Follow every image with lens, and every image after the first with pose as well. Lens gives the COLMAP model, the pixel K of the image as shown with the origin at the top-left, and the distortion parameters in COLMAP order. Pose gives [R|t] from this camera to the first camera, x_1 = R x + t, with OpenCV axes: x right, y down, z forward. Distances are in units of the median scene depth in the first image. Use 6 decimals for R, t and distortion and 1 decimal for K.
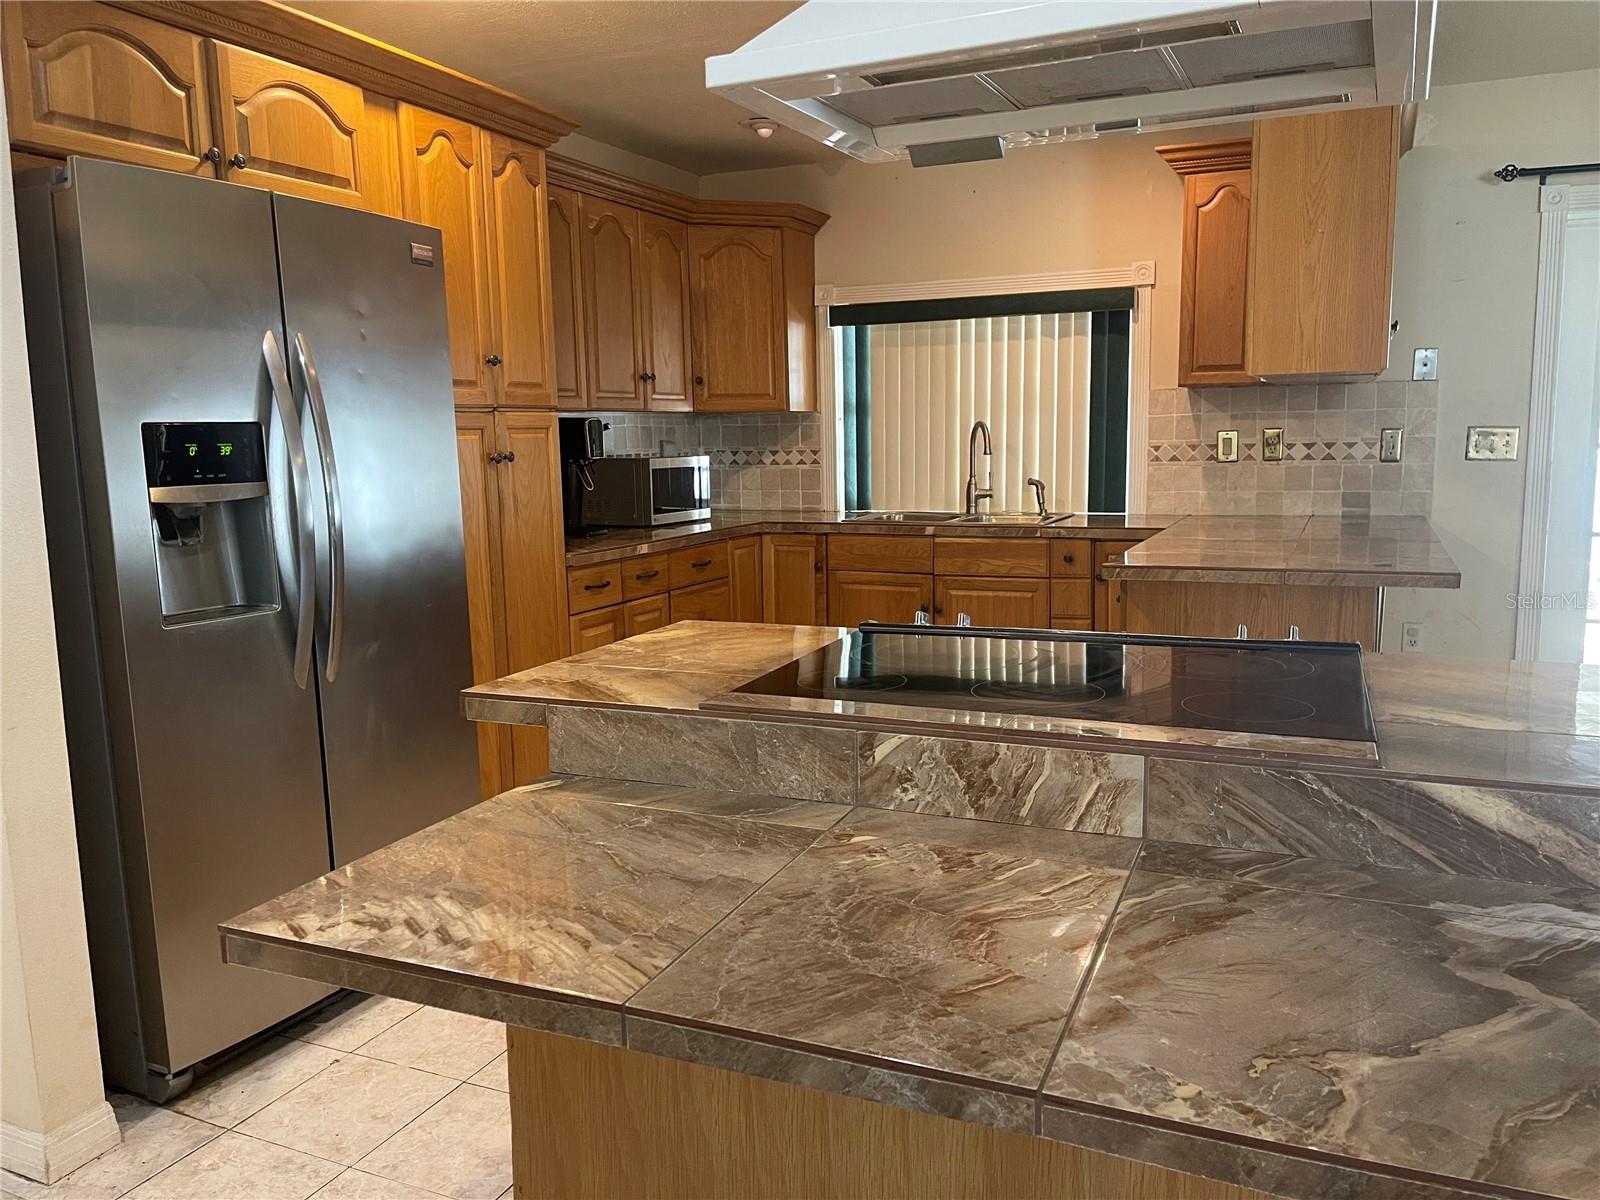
lens RADIAL K [[1210.4, 0, 804.8], [0, 1210.4, 610.3], [0, 0, 1]] dist [0.075993, -0.102874]
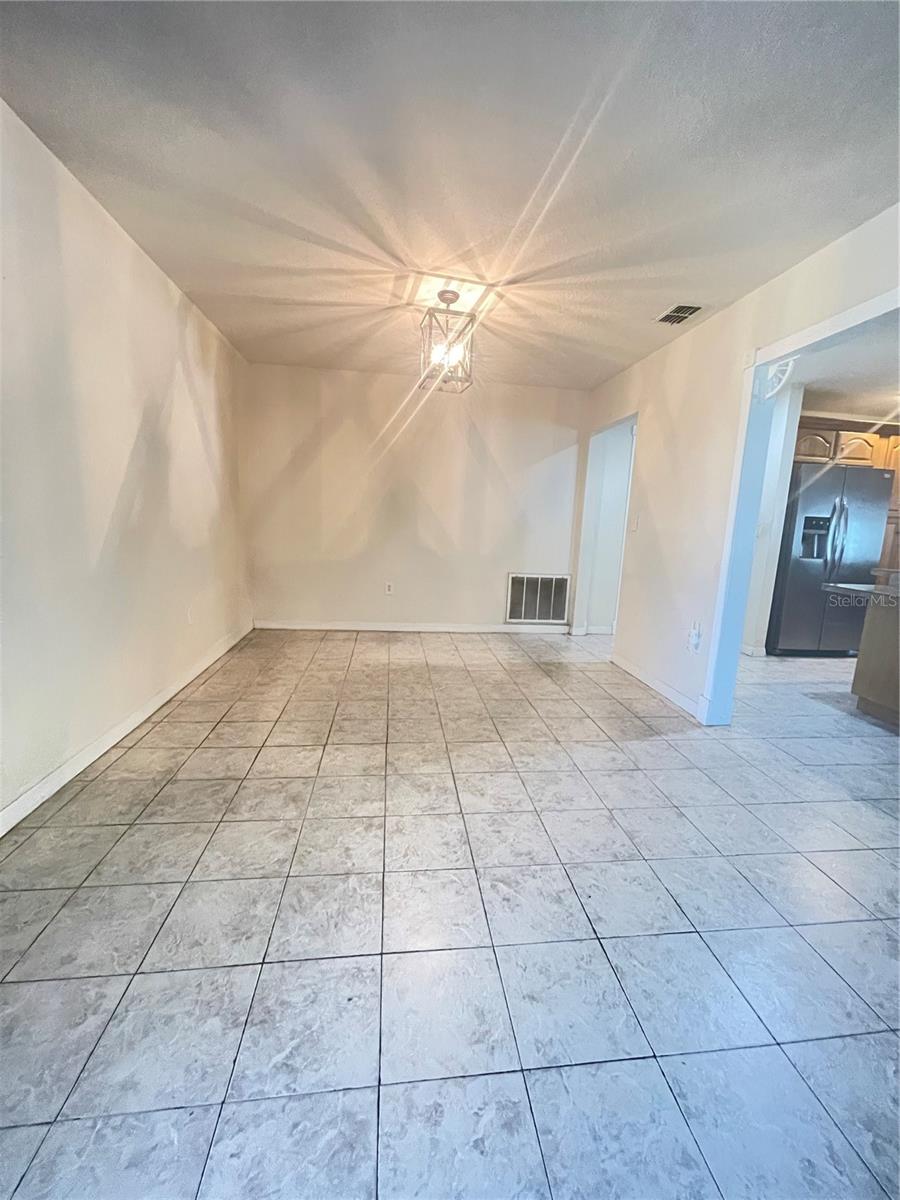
lens RADIAL K [[485.5, 0, 454.5], [0, 485.5, 594.9], [0, 0, 1]] dist [-0.004258, 0.000941]
pose [[0.518958, 0.174273, -0.836846, 0.205947], [-0.180945, 0.979208, 0.091709, 0.115836], [0.835429, 0.103830, 0.539702, -0.593225]]
